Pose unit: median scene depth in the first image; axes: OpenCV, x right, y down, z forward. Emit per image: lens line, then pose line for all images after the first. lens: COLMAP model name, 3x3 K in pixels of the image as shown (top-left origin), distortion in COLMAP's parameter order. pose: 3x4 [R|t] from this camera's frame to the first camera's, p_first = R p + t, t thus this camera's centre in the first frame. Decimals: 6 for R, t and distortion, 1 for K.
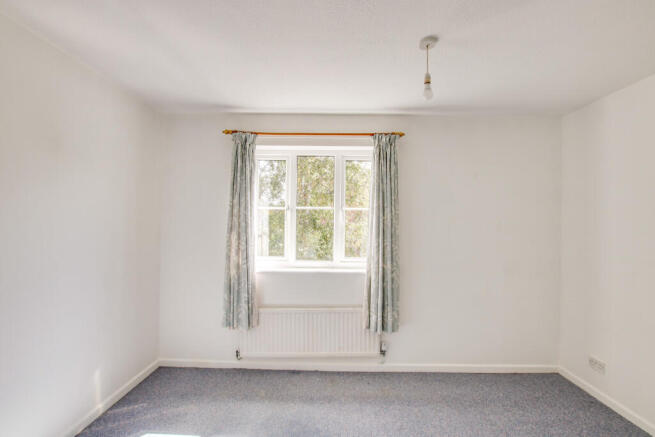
lens RADIAL K [[298.0, 0, 323.8], [0, 298.0, 217.9], [0, 0, 1]] dist [-0.000030, -0.000328]
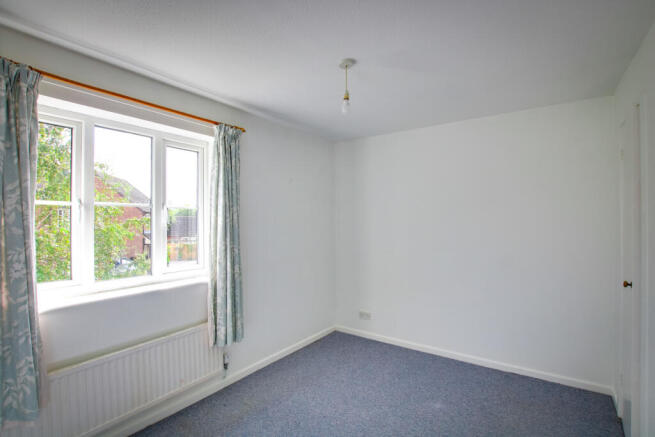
lens RADIAL K [[298.0, 0, 323.2], [0, 298.0, 218.6], [0, 0, 1]] dist [-0.000030, -0.000328]
pose [[0.618871, -0.007966, 0.785452, -0.337101], [0.001675, 0.999960, 0.008821, -0.005795], [-0.785491, -0.004143, 0.618860, 0.210053]]
